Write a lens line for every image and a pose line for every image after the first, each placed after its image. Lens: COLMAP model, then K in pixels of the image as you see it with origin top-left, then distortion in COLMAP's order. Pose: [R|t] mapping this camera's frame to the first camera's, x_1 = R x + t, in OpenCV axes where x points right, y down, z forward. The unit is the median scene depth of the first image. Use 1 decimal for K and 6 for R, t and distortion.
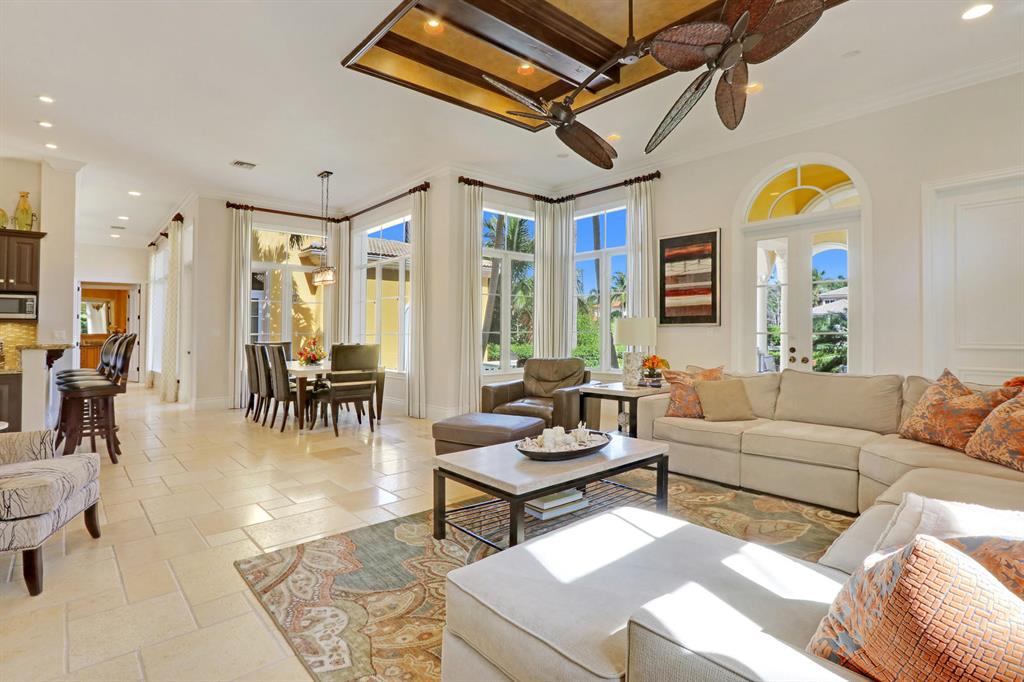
lens RADIAL K [[501.8, 0, 486.6], [0, 501.8, 323.3], [0, 0, 1]] dist [-0.018123, 0.000416]
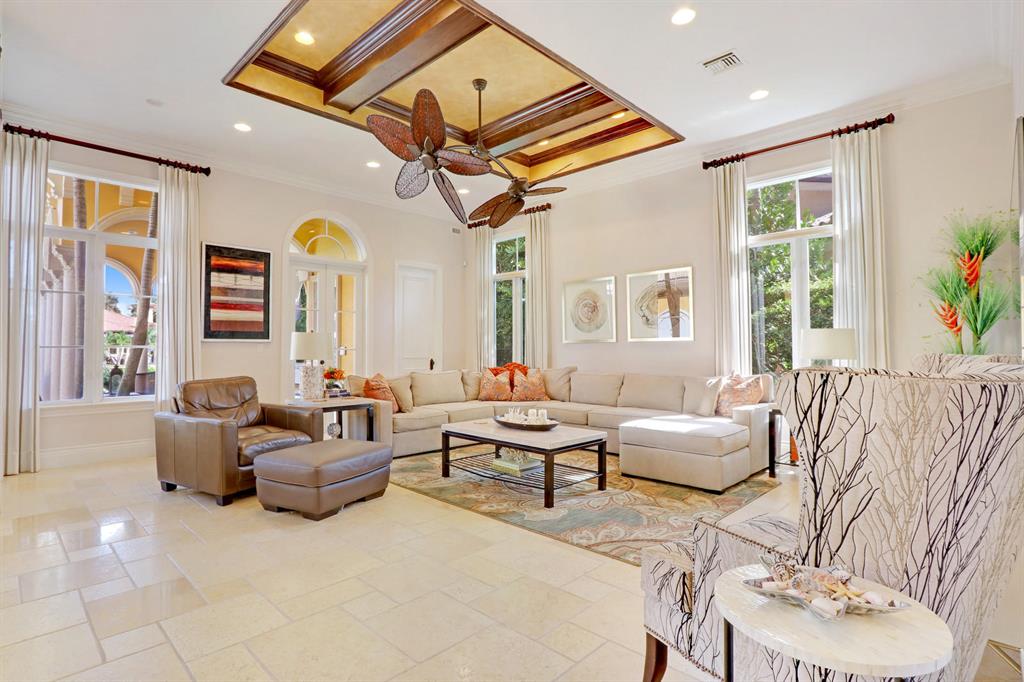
lens RADIAL K [[501.8, 0, 511.6], [0, 501.8, 337.9], [0, 0, 1]] dist [-0.018123, 0.000416]
pose [[-0.104513, 0.029603, 0.994083, -0.611058], [-0.013184, 0.999428, -0.031148, 0.021522], [-0.994436, -0.016362, -0.104063, 0.559992]]
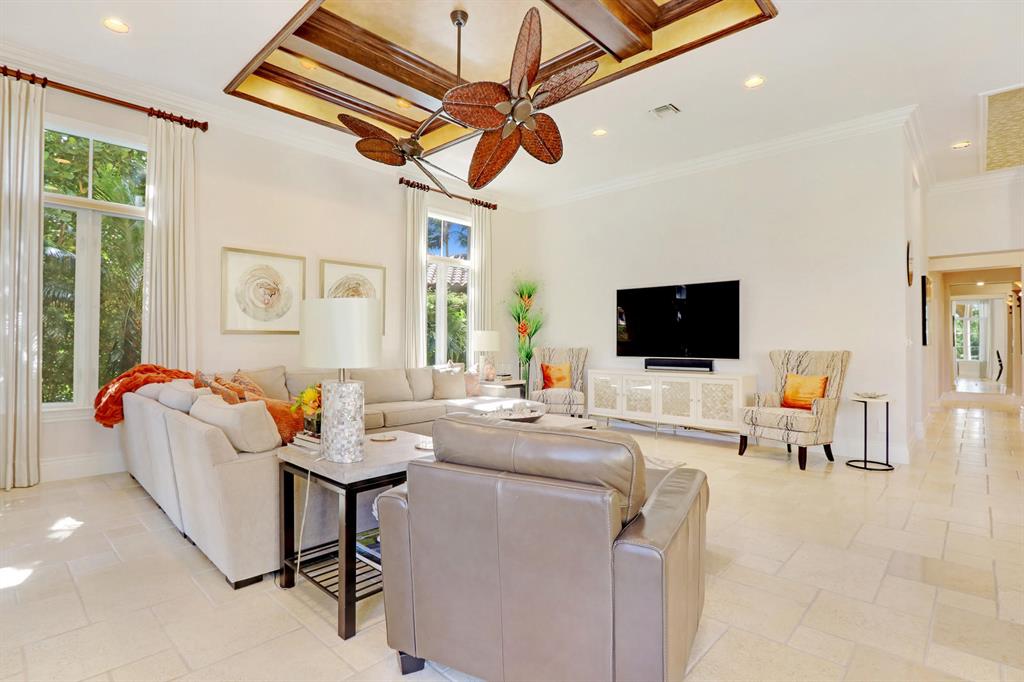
lens RADIAL K [[501.8, 0, 479.7], [0, 501.8, 336.8], [0, 0, 1]] dist [-0.018123, 0.000416]
pose [[-0.995784, 0.000903, -0.091728, 0.177320], [0.003930, 0.999454, -0.032821, 0.027438], [0.091648, -0.033043, -0.995243, 1.133758]]
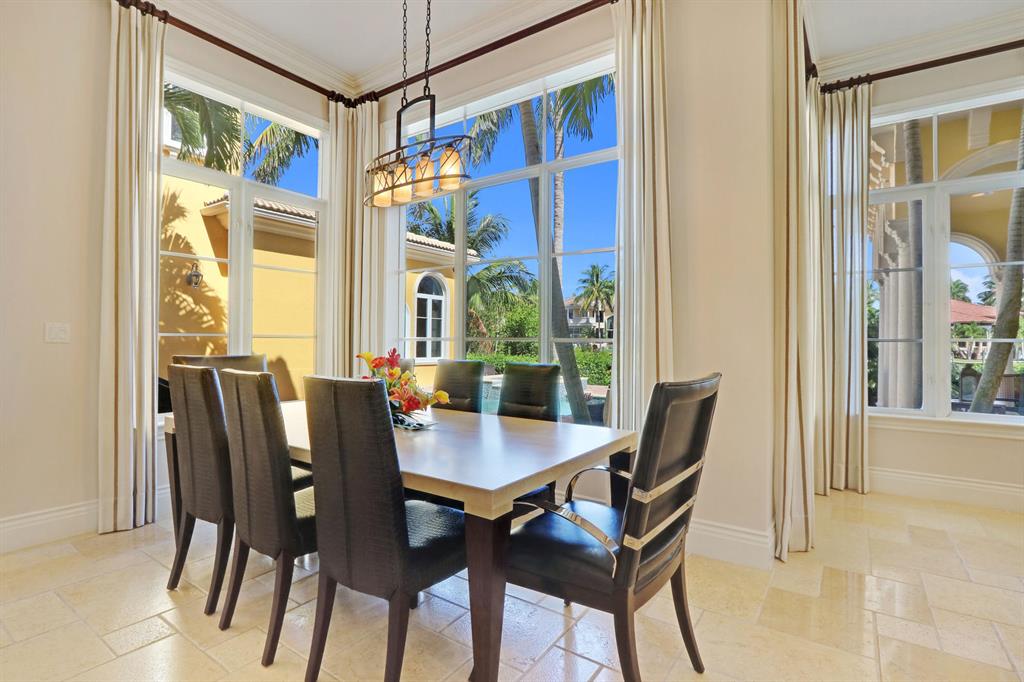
lens RADIAL K [[501.8, 0, 486.7], [0, 501.8, 336.4], [0, 0, 1]] dist [-0.018123, 0.000416]
pose [[0.973071, 0.014727, 0.230035, -0.388204], [-0.016910, 0.999829, 0.007522, 0.019323], [-0.229885, -0.011209, 0.973153, 0.706566]]
